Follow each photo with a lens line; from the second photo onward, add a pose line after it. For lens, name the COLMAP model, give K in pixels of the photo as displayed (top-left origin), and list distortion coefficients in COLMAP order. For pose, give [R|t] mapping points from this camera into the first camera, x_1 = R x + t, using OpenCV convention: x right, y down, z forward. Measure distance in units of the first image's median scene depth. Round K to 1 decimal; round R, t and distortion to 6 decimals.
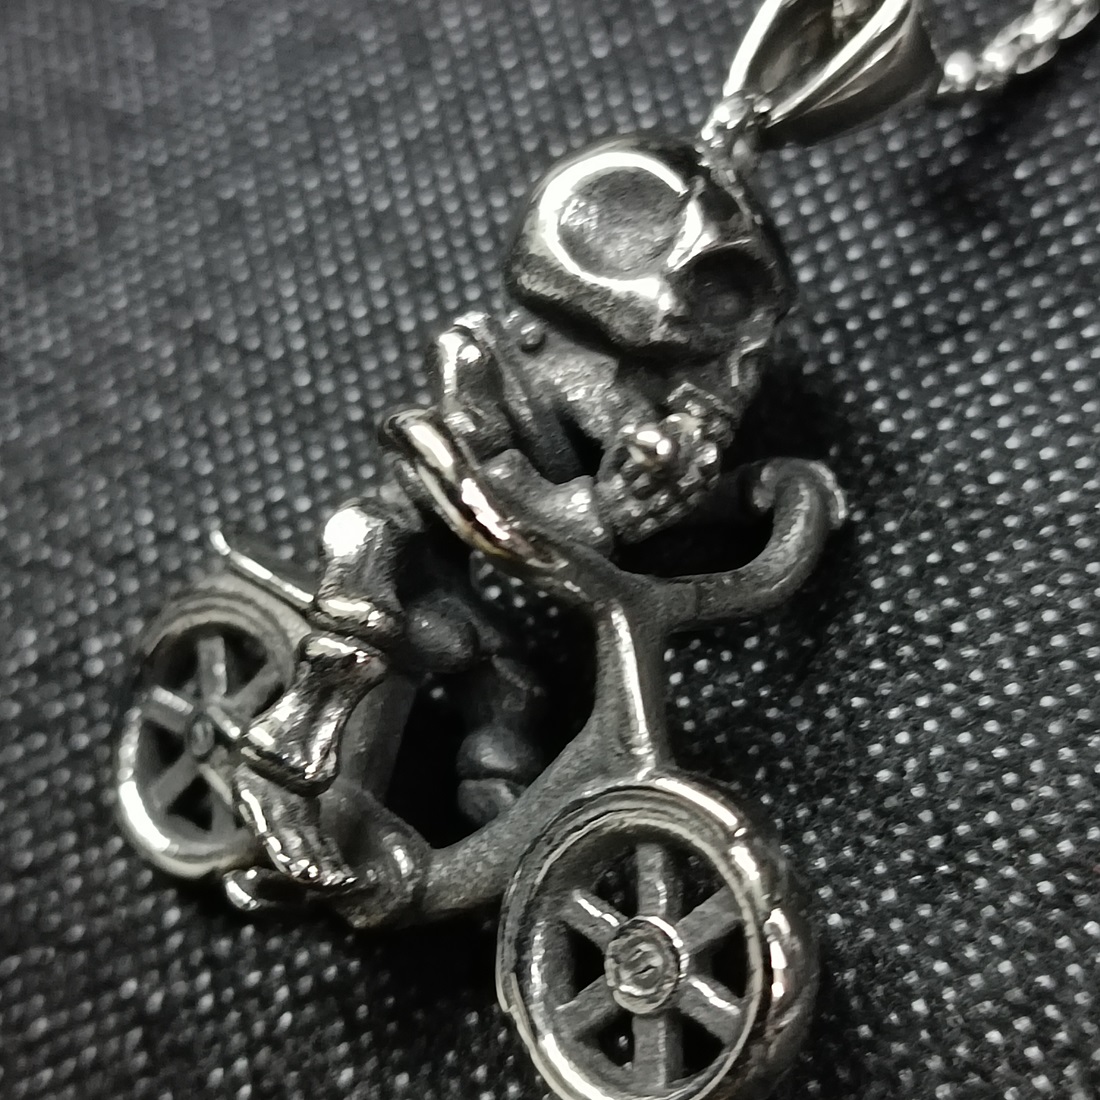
lens RADIAL K [[2286.0, 0, 550.0], [0, 2286.0, 550.0], [0, 0, 1]] dist [0.146578, -1.508764]
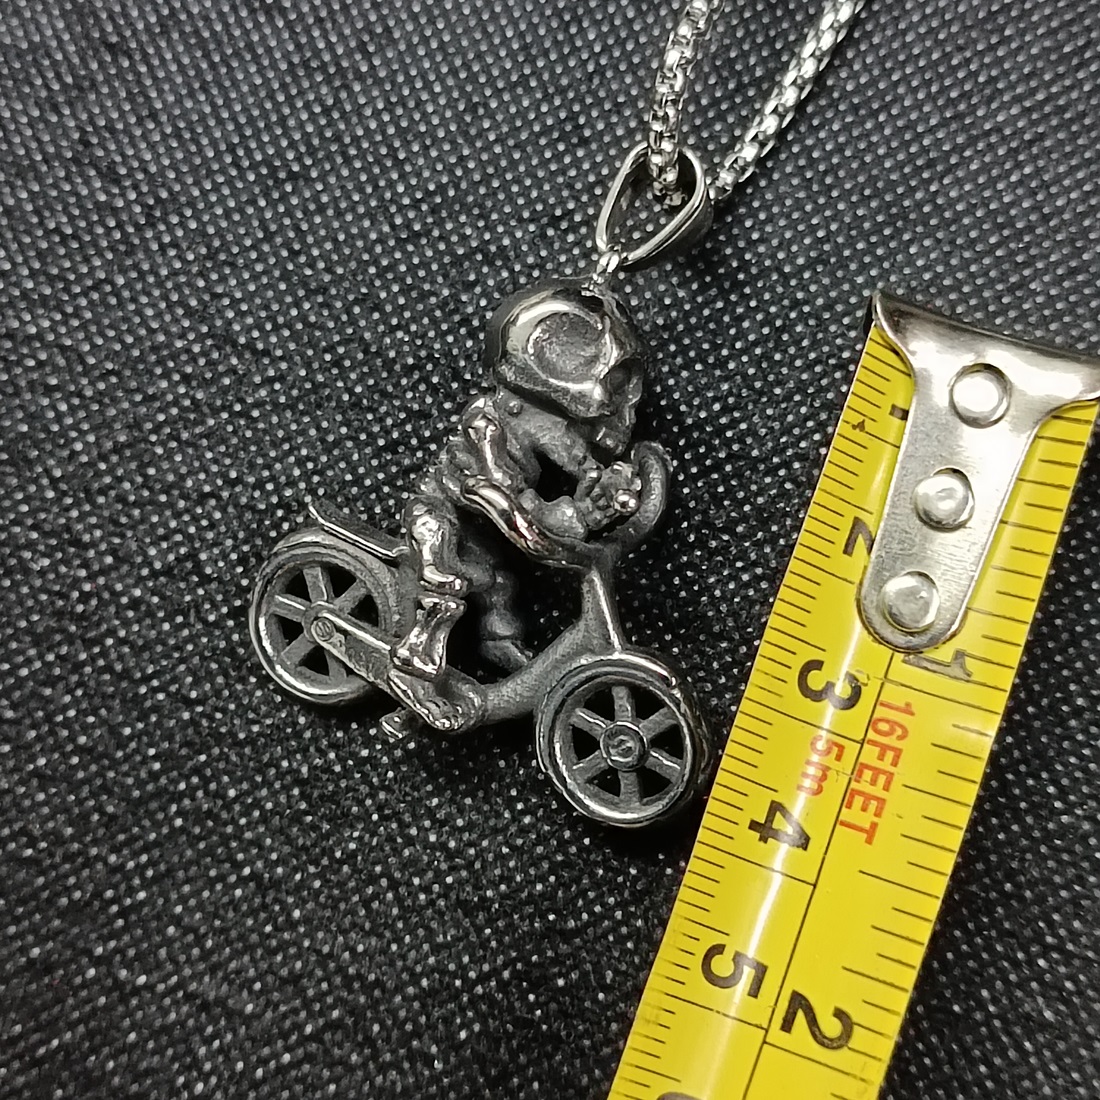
lens RADIAL K [[2243.0, 0, 550.0], [0, 2243.0, 550.0], [0, 0, 1]] dist [0.263742, -1.932251]
pose [[0.948502, -0.141469, 0.283427, -0.501594], [0.048169, 0.948744, 0.312354, -0.541278], [-0.313088, -0.282616, 0.906700, -0.633836]]
